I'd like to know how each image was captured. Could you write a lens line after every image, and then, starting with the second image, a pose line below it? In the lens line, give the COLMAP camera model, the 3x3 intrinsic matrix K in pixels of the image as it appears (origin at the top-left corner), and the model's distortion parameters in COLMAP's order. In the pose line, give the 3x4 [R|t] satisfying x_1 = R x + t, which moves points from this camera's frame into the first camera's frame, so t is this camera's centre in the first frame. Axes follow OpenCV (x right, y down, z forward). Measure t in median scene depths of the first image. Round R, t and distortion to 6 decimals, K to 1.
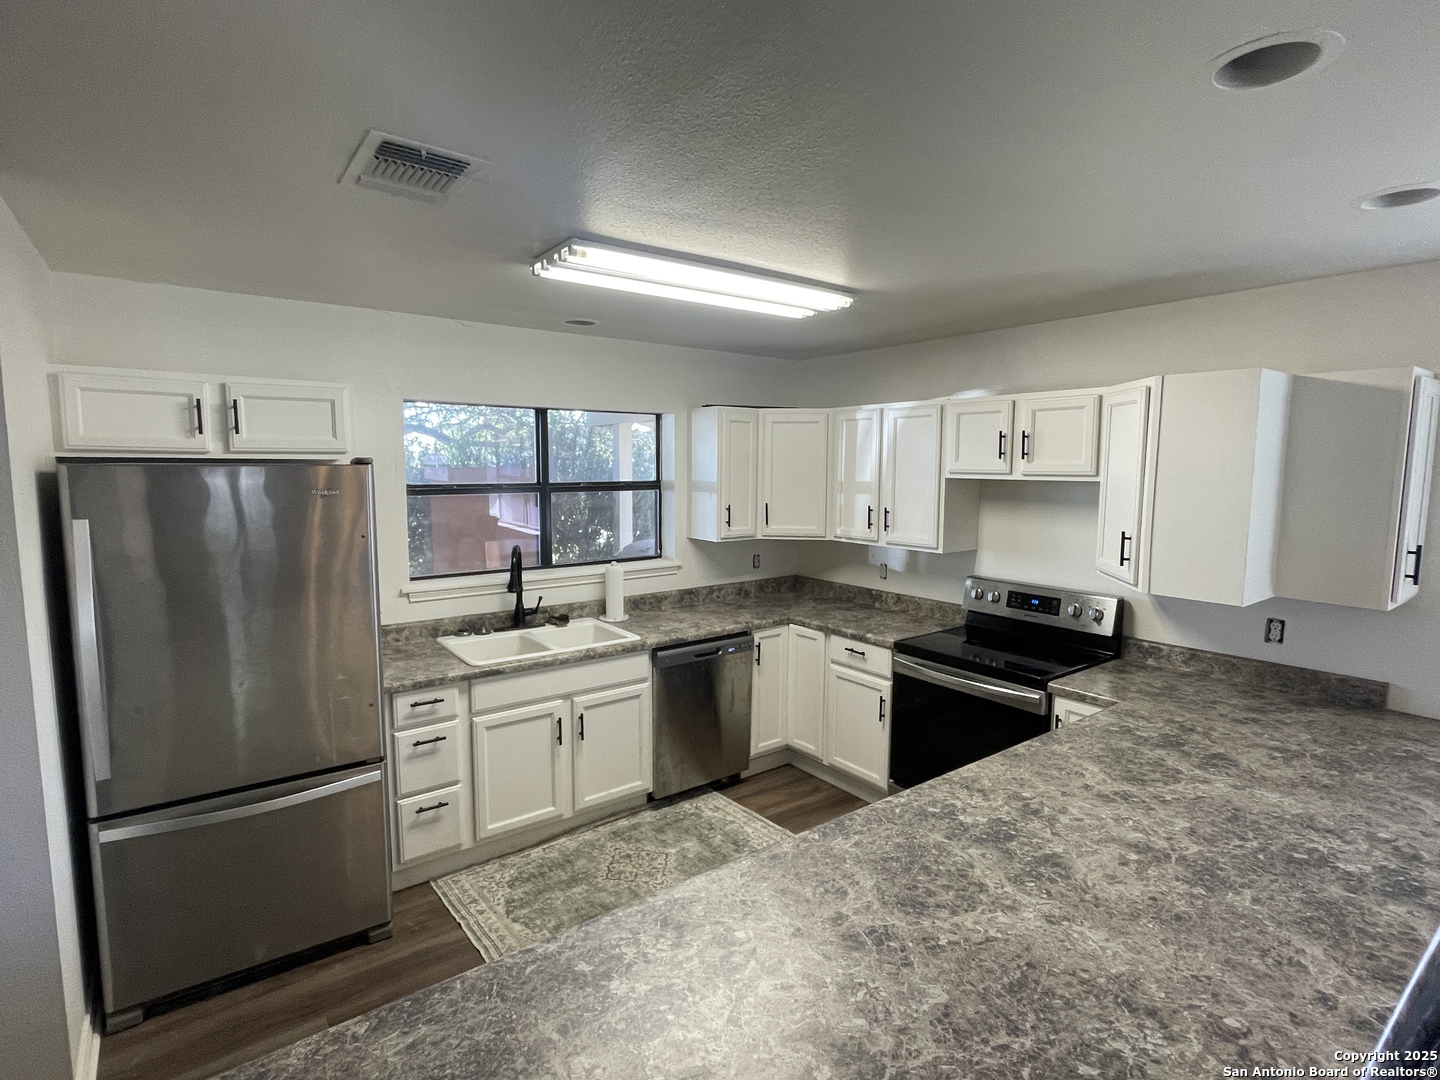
lens RADIAL K [[722.3, 0, 720.0], [0, 722.3, 538.6], [0, 0, 1]] dist [-0.005068, 0.001238]
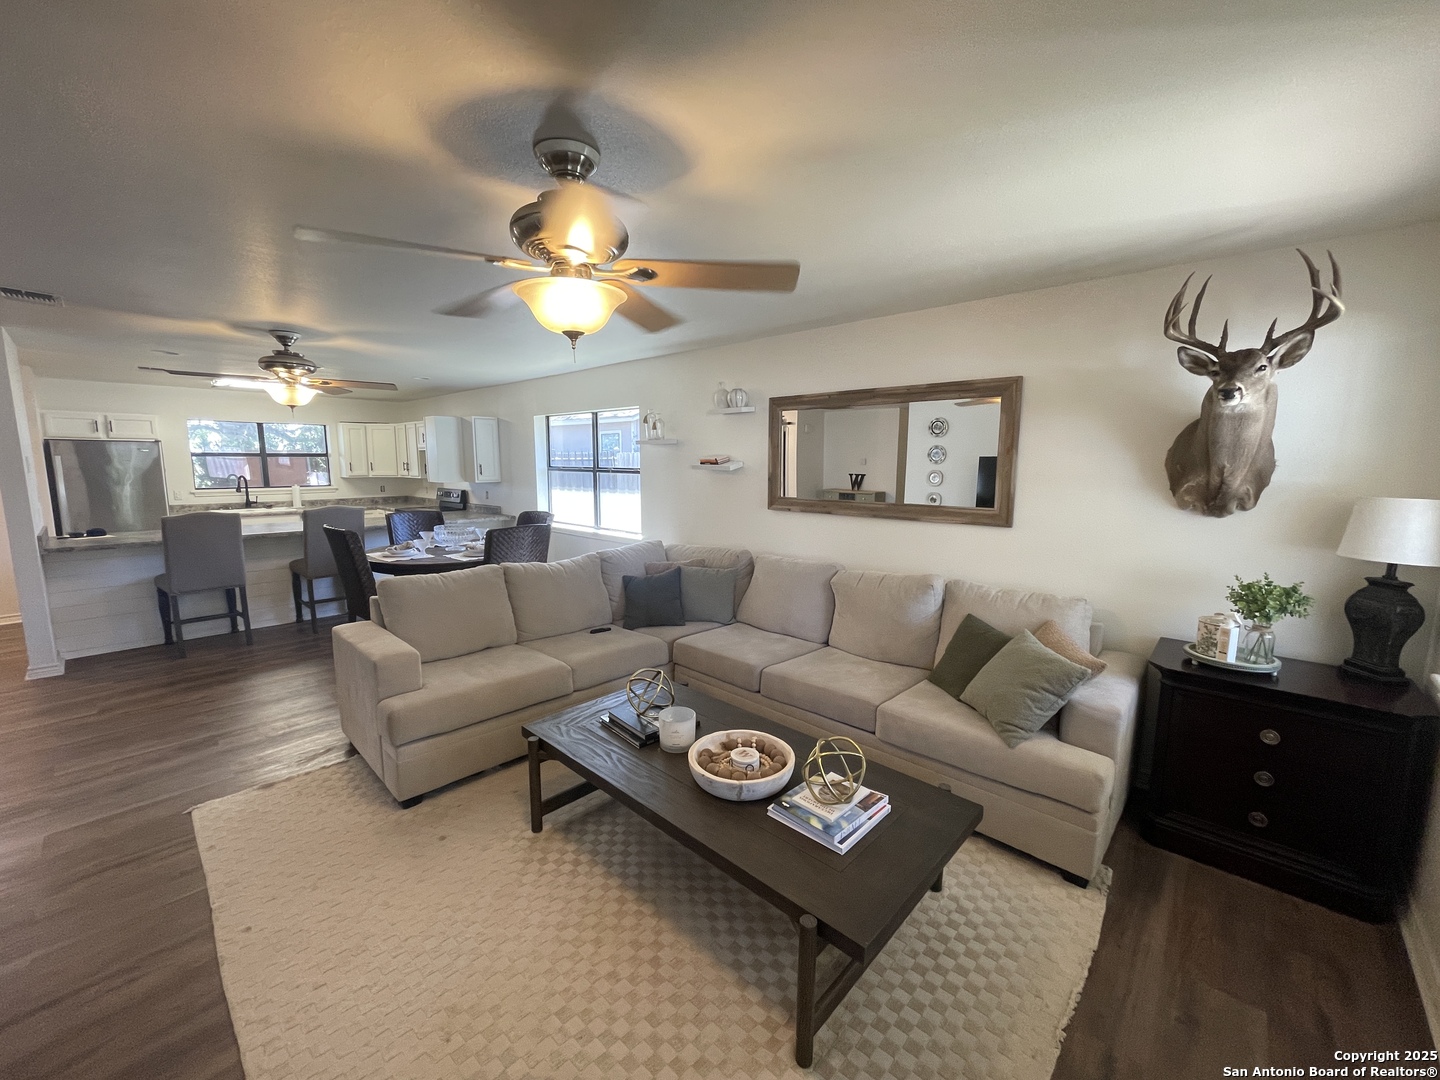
lens RADIAL K [[582.3, 0, 717.8], [0, 582.3, 539.8], [0, 0, 1]] dist [-0.000310, -0.000087]
pose [[0.985620, -0.026690, 0.166855, 1.106761], [0.021607, 0.999248, 0.032204, 0.220514], [-0.167589, -0.028136, 0.985455, -1.440003]]
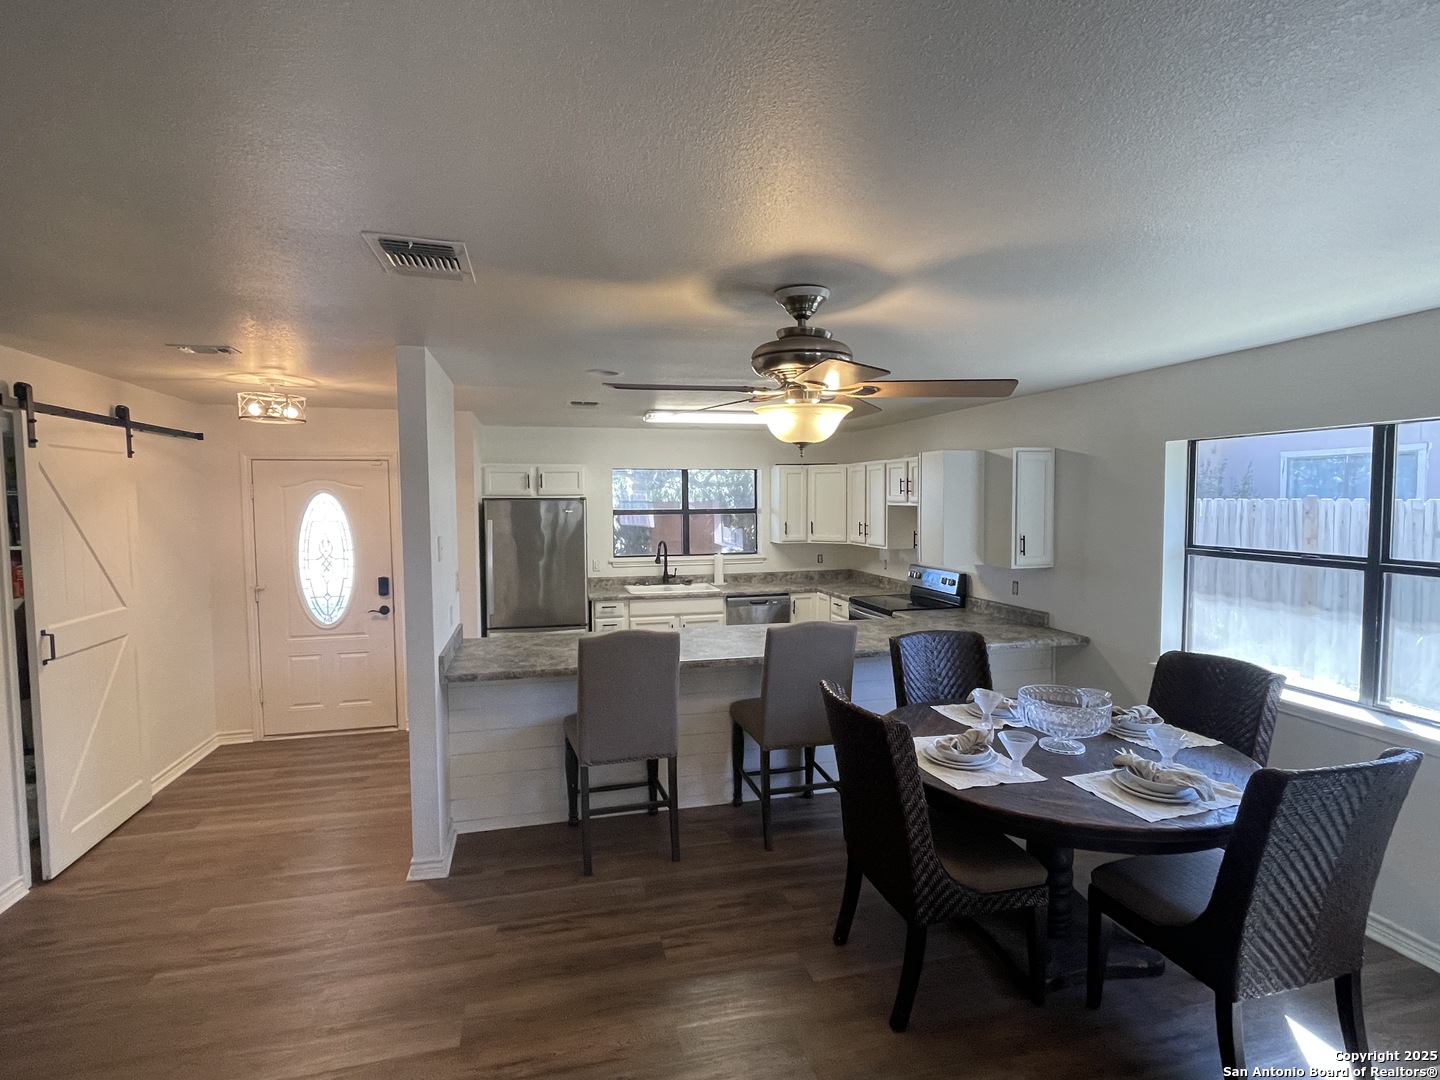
lens RADIAL K [[722.3, 0, 712.8], [0, 722.3, 547.6], [0, 0, 1]] dist [-0.005068, 0.001238]
pose [[0.916650, 0.015083, -0.399405, 0.651512], [-0.030279, 0.999037, -0.031763, 0.089571], [0.398541, 0.041209, 0.916224, -0.772952]]
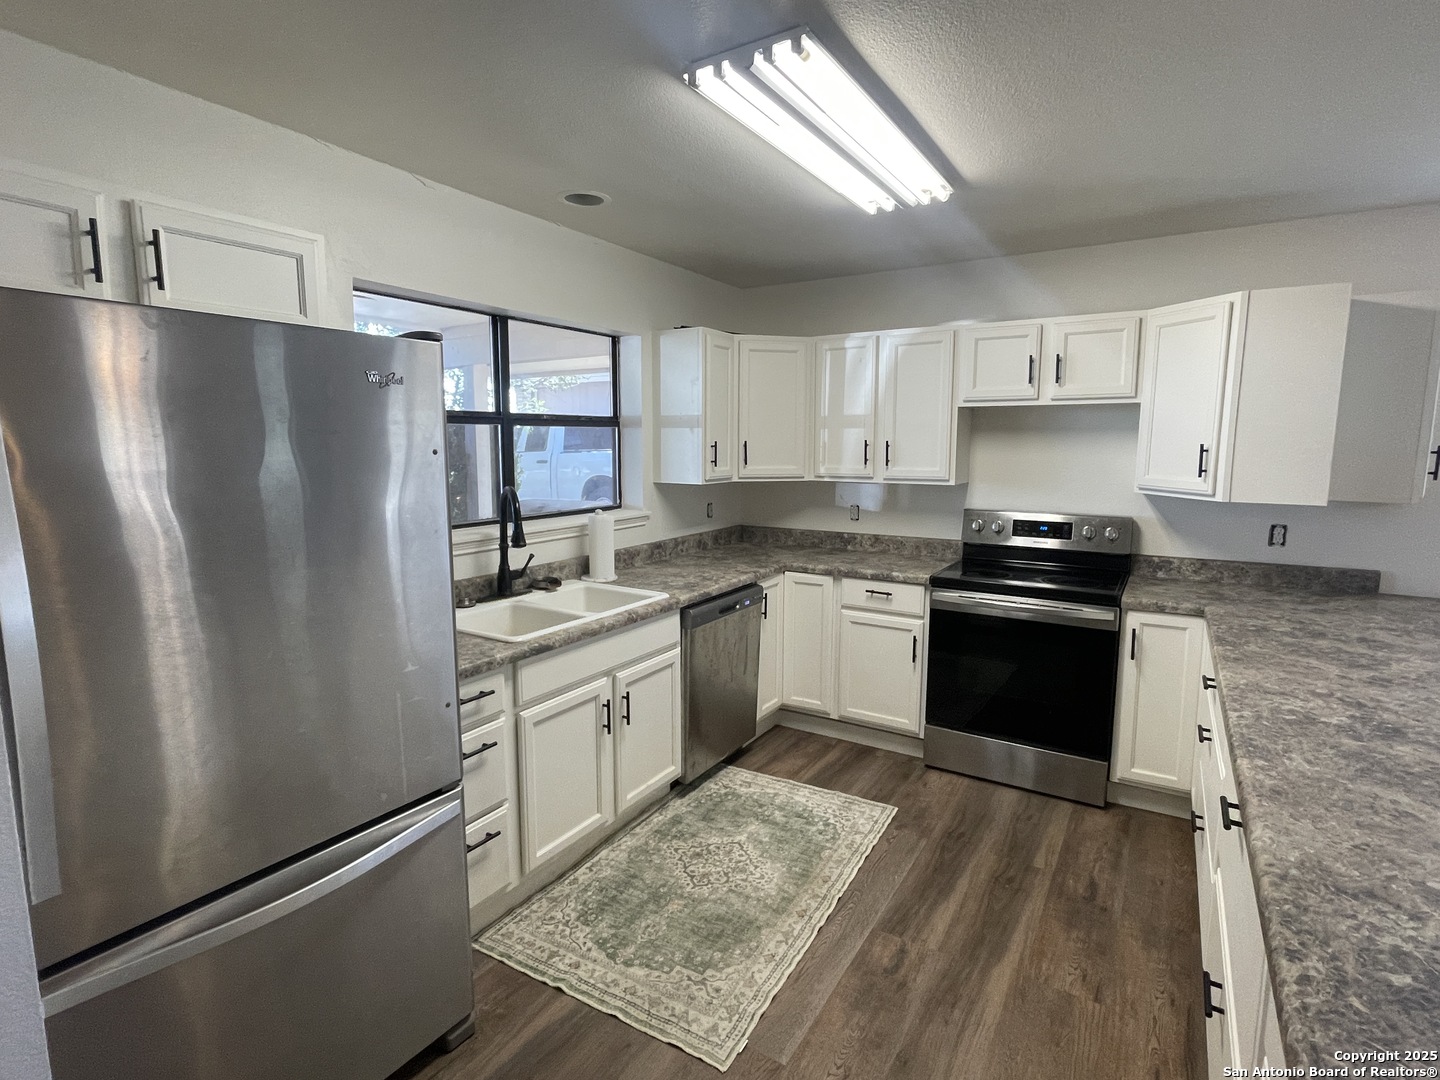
lens RADIAL K [[722.3, 0, 718.1], [0, 722.3, 534.9], [0, 0, 1]] dist [-0.005068, 0.001238]
pose [[0.933889, -0.049539, 0.354115, -0.361449], [0.040238, 0.998626, 0.033584, 0.044842], [-0.355292, -0.017115, 0.934599, 0.214296]]
